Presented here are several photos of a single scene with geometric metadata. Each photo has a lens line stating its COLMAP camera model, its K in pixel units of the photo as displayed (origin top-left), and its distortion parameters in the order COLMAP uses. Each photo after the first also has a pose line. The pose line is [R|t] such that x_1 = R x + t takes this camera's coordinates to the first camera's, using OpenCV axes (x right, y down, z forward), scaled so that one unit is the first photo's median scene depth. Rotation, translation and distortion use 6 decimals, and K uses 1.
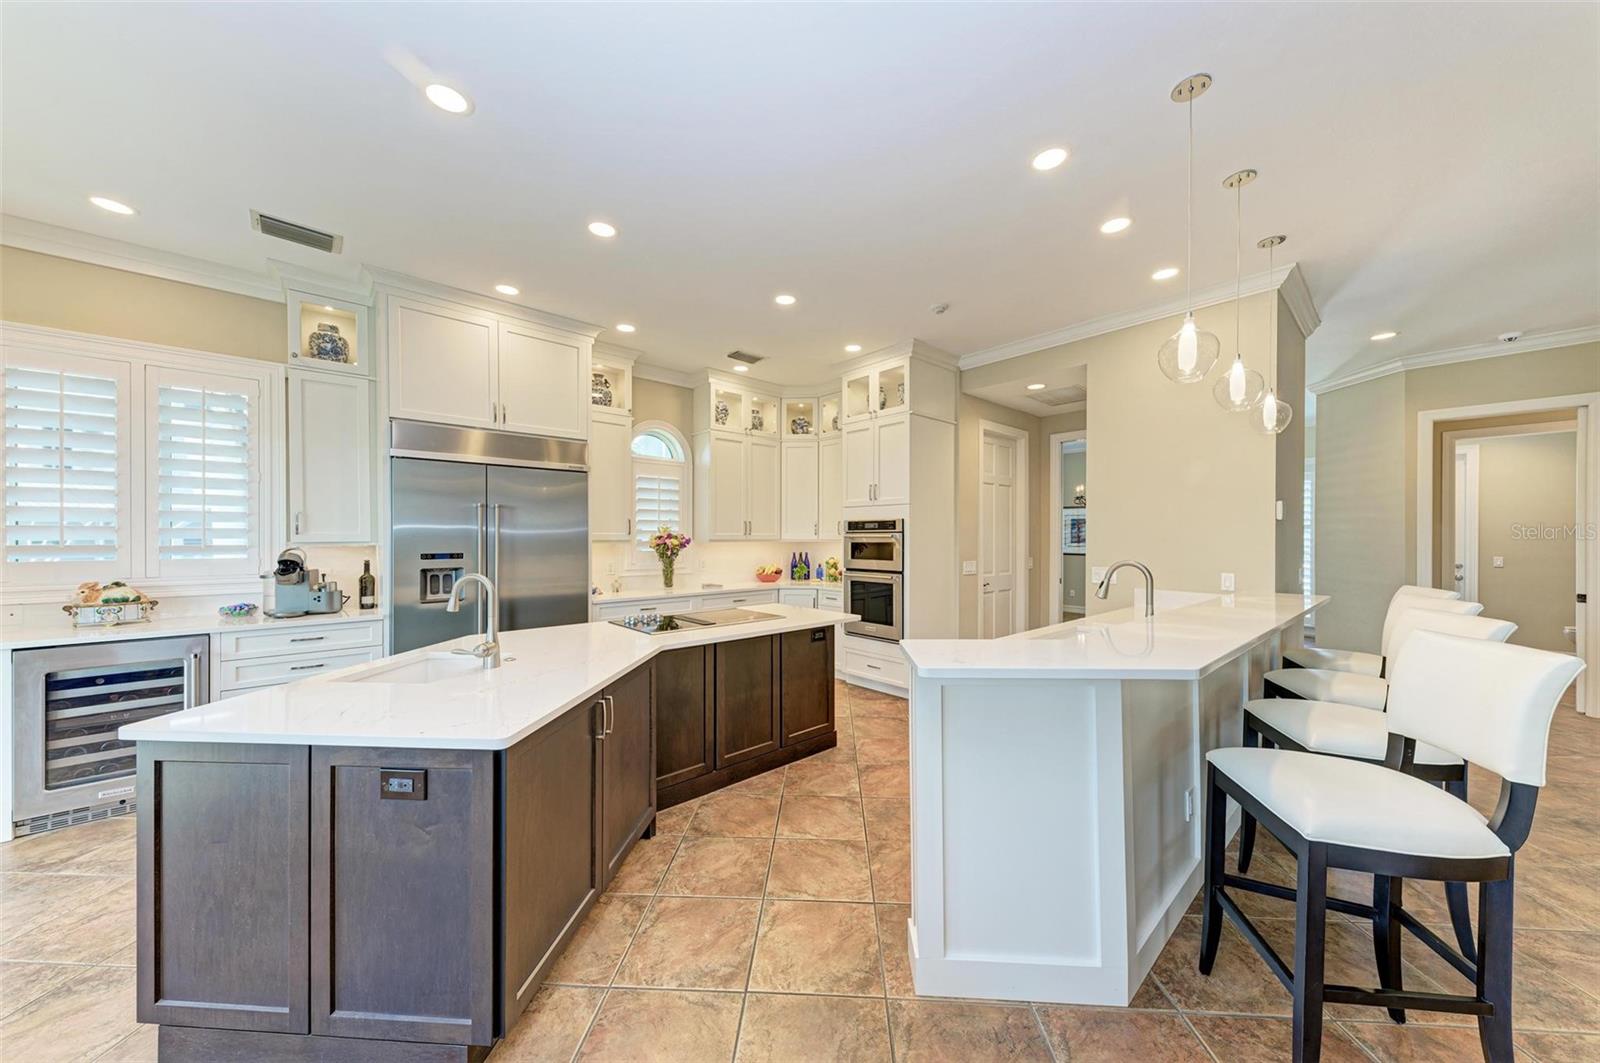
lens RADIAL K [[559.8, 0, 789.1], [0, 559.8, 536.5], [0, 0, 1]] dist [-0.000366, 0.000017]
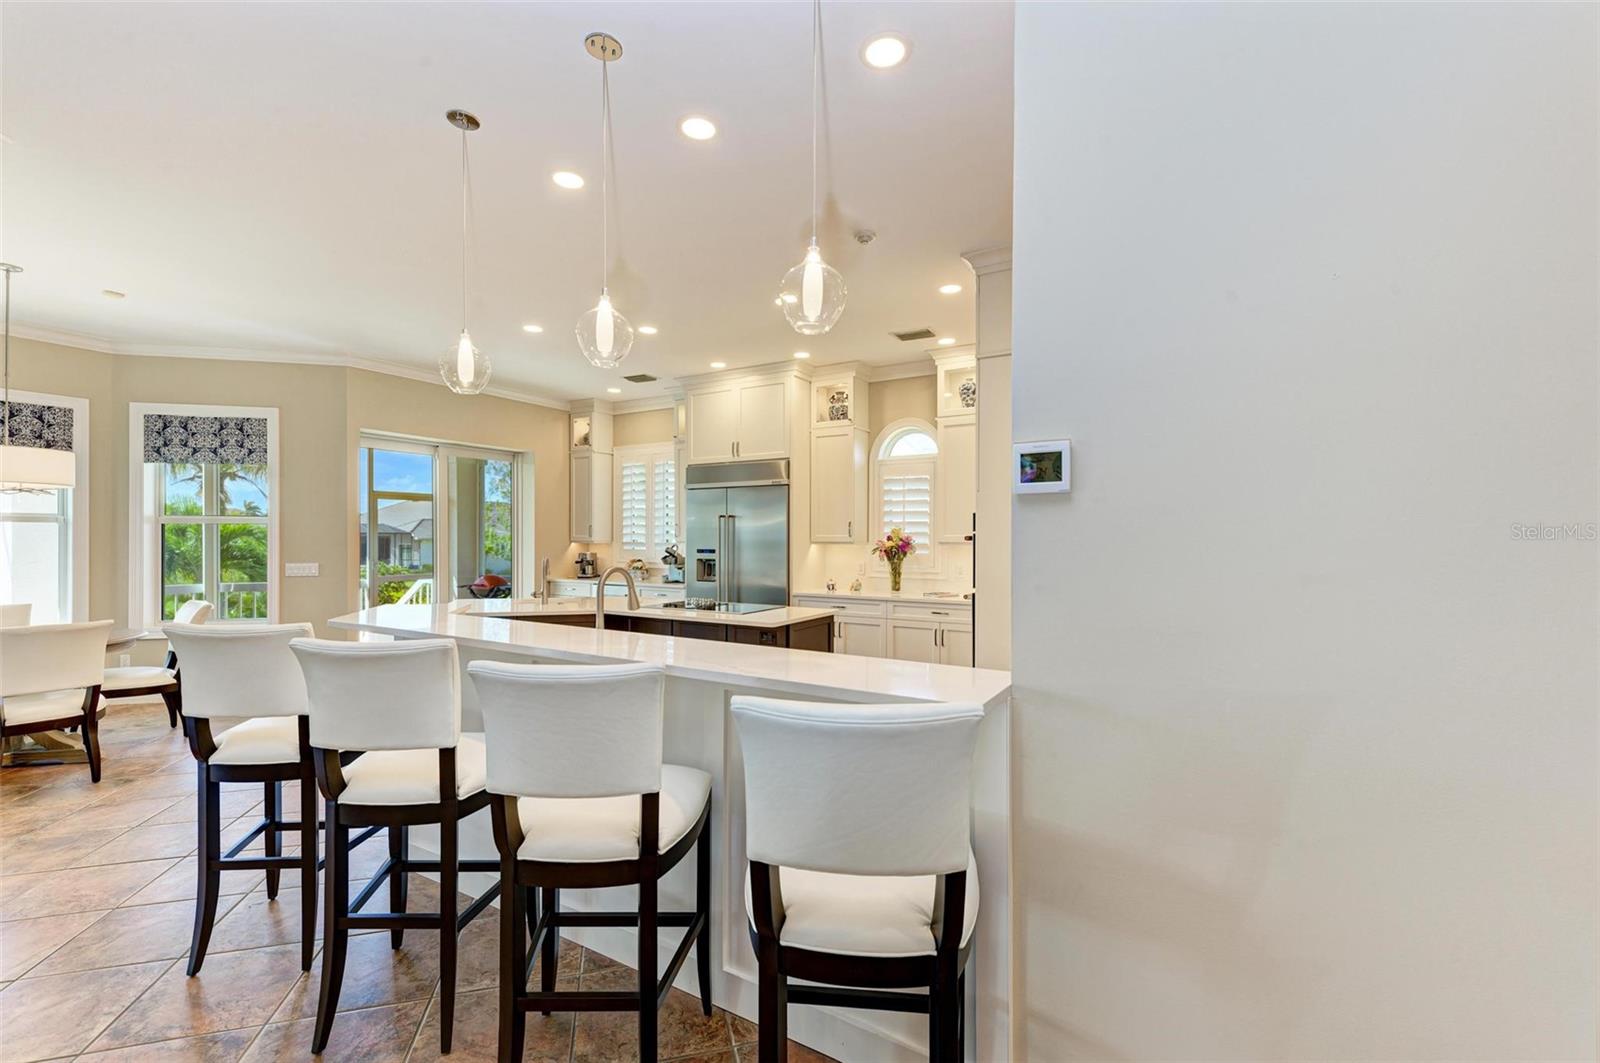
lens RADIAL K [[674.2, 0, 800.0], [0, 674.2, 531.5], [0, 0, 1]] dist [0.000000, 0.000031]
pose [[0.315405, -0.008244, -0.948921, 1.098351], [-0.000419, 0.999961, -0.008827, -0.001710], [0.948957, 0.003181, 0.315389, 0.614954]]
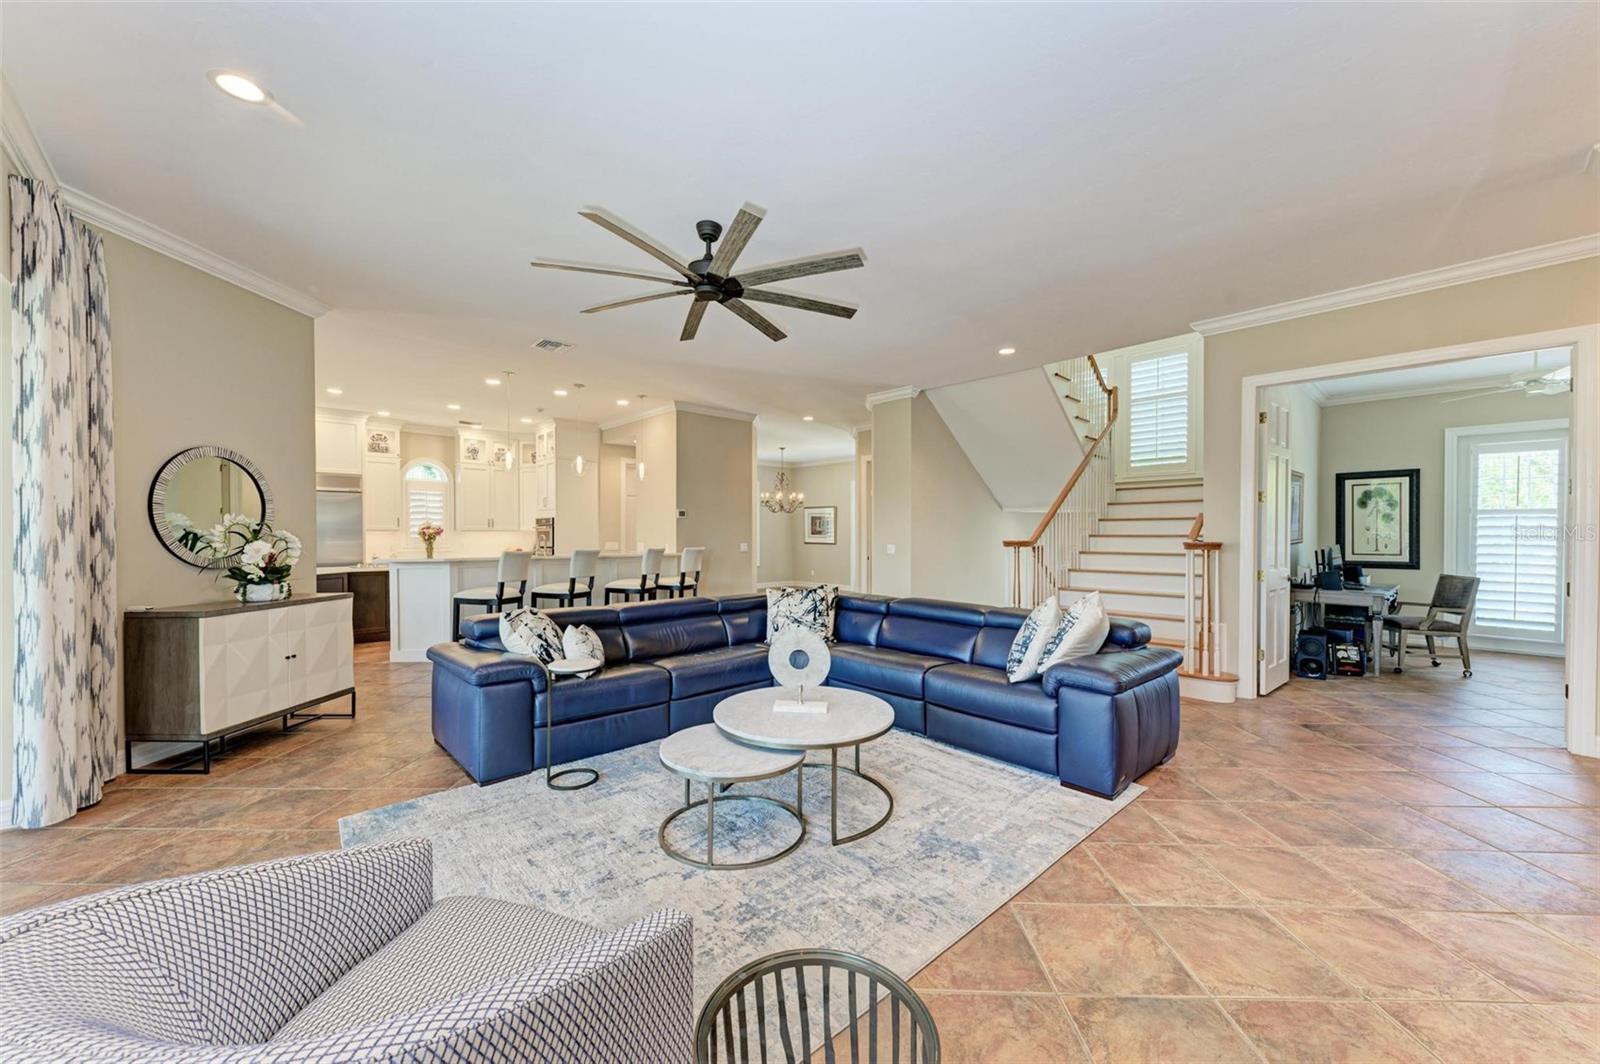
lens RADIAL K [[618.6, 0, 796.2], [0, 618.6, 538.4], [0, 0, 1]] dist [0.006992, -0.000045]
pose [[0.999925, 0.001202, 0.012190, 1.123444], [-0.001222, 0.999998, 0.001631, 0.035277], [-0.012188, -0.001646, 0.999924, -1.139870]]
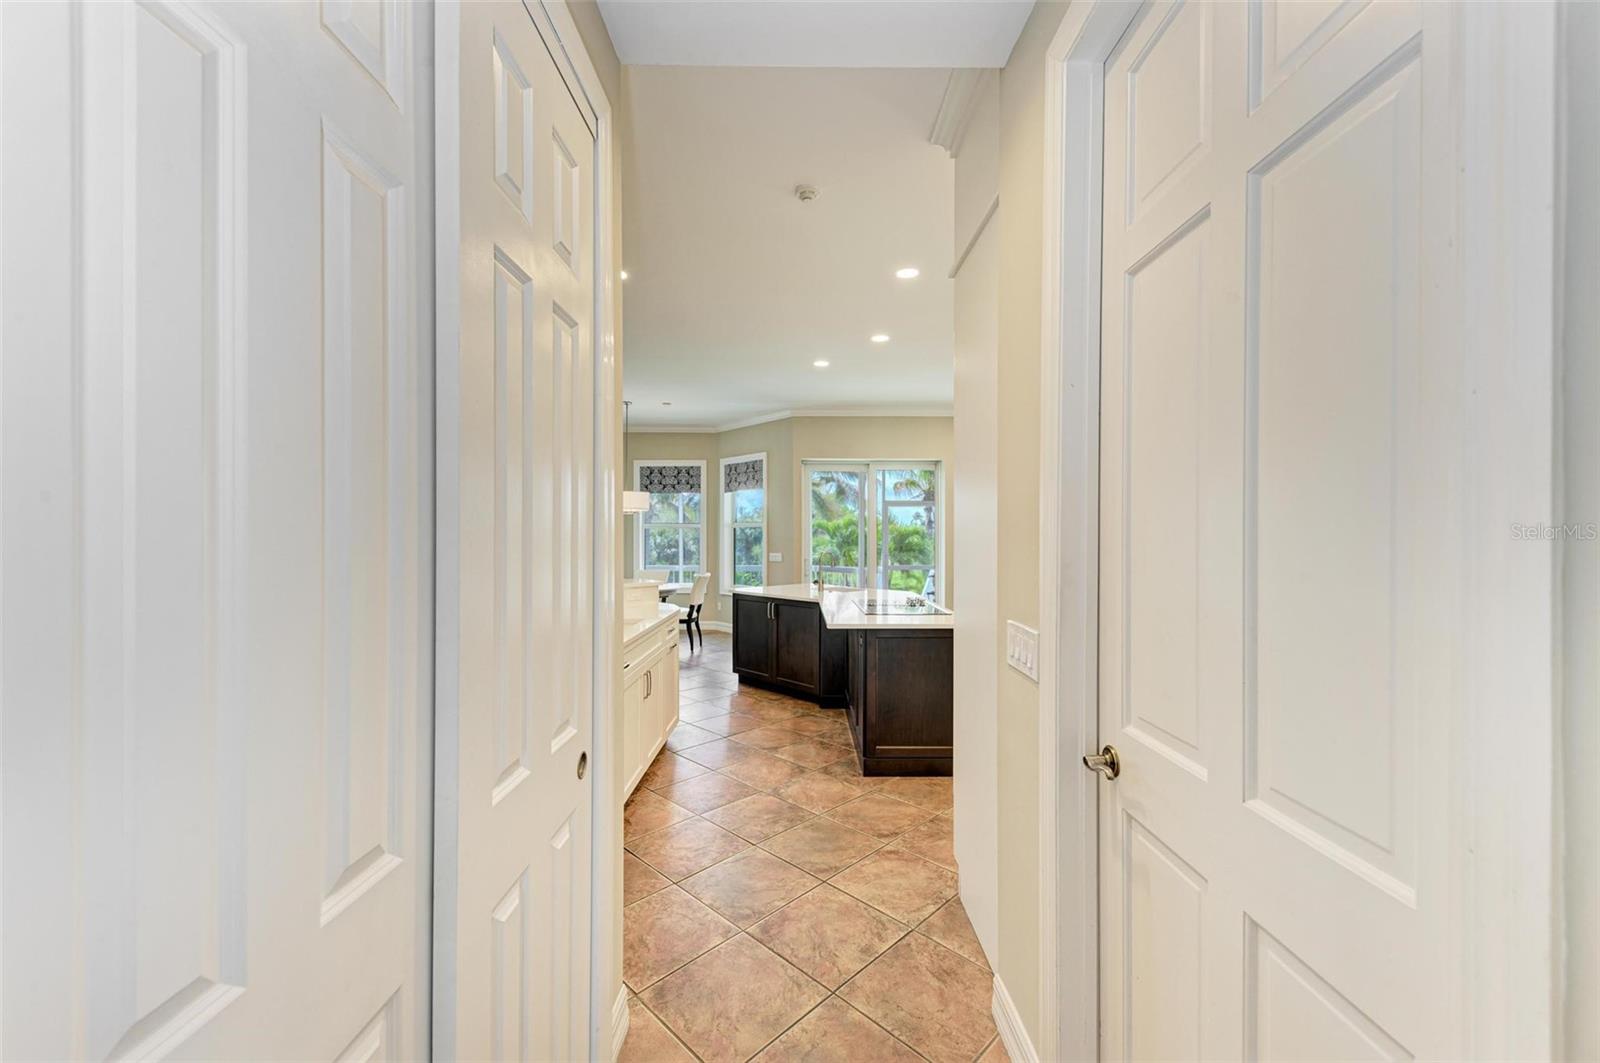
lens RADIAL K [[618.6, 0, 796.2], [0, 618.6, 537.9], [0, 0, 1]] dist [0.006992, -0.000045]
pose [[-0.666023, 0.002533, -0.745927, 0.822326], [0.001310, 0.999997, 0.002227, 0.001567], [0.745930, 0.000506, -0.666024, 1.475620]]
